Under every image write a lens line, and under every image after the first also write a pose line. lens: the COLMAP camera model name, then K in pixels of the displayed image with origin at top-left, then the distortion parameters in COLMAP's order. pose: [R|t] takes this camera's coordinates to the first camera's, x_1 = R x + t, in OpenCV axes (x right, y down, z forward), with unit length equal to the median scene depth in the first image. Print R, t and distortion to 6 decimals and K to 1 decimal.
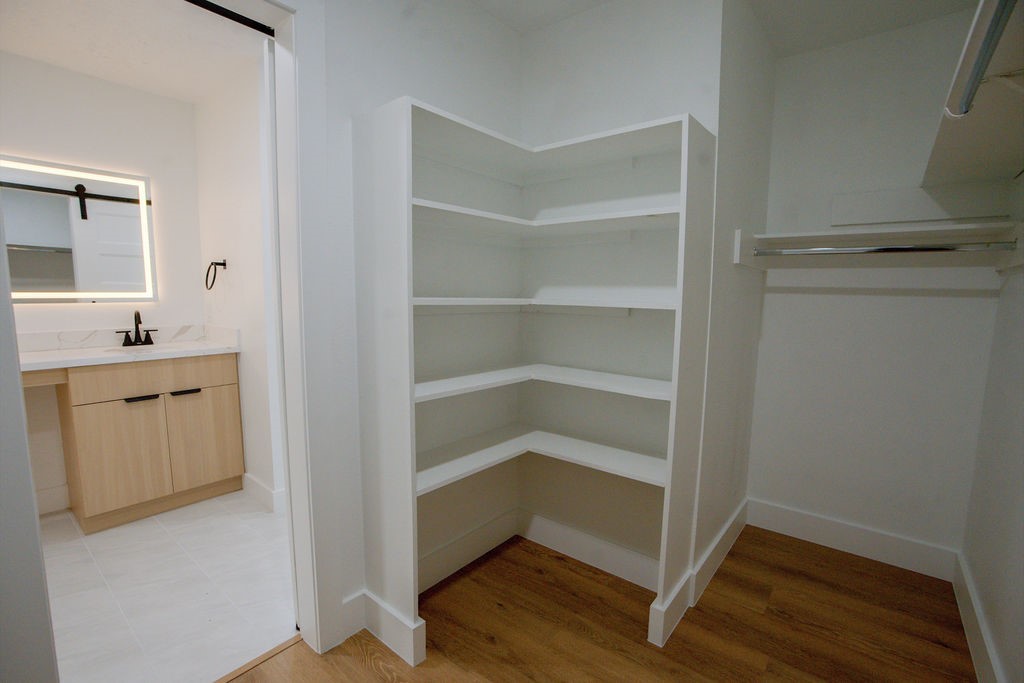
lens RADIAL K [[465.8, 0, 511.3], [0, 465.8, 350.8], [0, 0, 1]] dist [-0.063670, 0.025065]
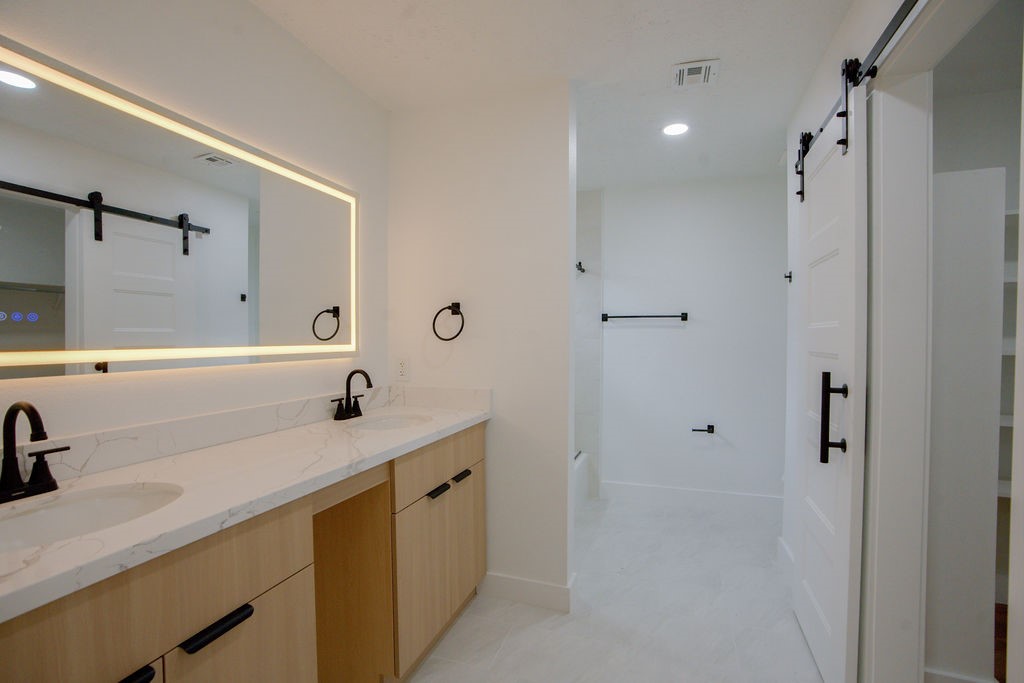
lens RADIAL K [[465.8, 0, 511.3], [0, 465.8, 350.8], [0, 0, 1]] dist [-0.063670, 0.025065]
pose [[0.944673, -0.021347, 0.327319, -0.750482], [0.052240, 0.994935, -0.085882, -0.037398], [-0.323828, 0.098229, 0.941003, 0.193587]]
